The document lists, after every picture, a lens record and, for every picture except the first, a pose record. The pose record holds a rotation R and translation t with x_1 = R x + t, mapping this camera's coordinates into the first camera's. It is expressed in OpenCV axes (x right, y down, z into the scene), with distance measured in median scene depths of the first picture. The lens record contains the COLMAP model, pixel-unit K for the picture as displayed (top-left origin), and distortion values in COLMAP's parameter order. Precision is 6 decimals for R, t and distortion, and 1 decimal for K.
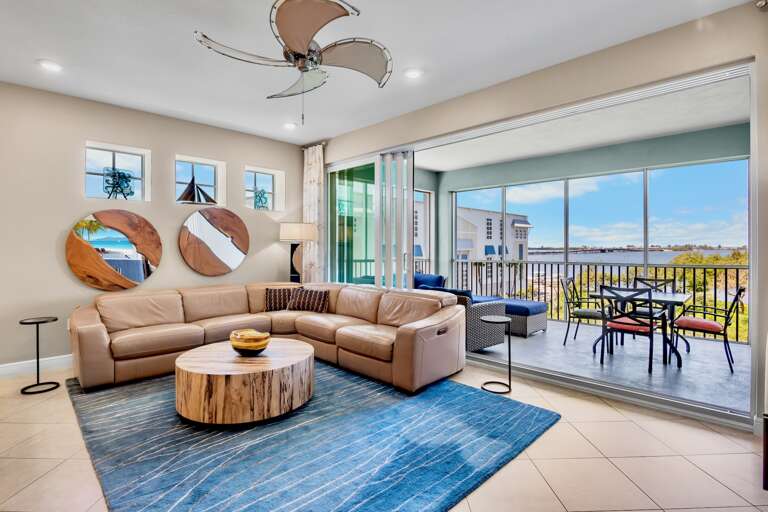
lens RADIAL K [[378.2, 0, 383.2], [0, 378.2, 248.6], [0, 0, 1]] dist [-0.022265, -0.000070]
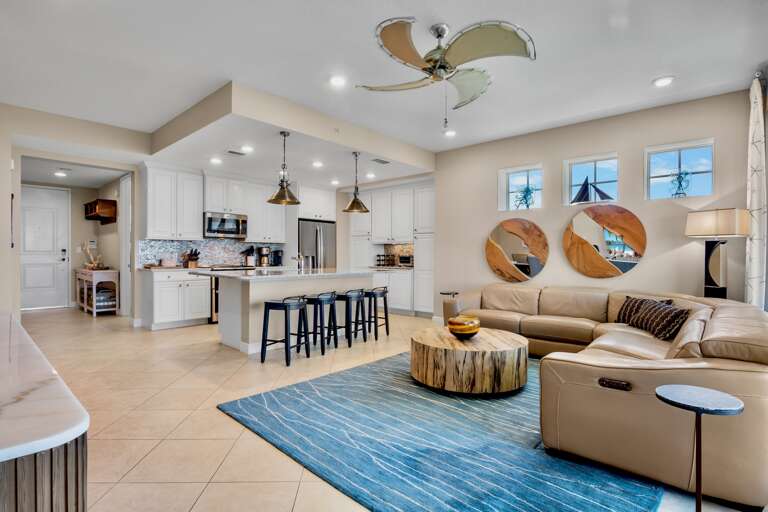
lens RADIAL K [[380.5, 0, 381.2], [0, 380.5, 254.1], [0, 0, 1]] dist [-0.020501, 0.000058]
pose [[0.044902, -0.001106, -0.998991, 0.491105], [-0.008015, 0.999967, -0.001468, 0.020095], [0.998959, 0.008073, 0.044892, 0.434404]]
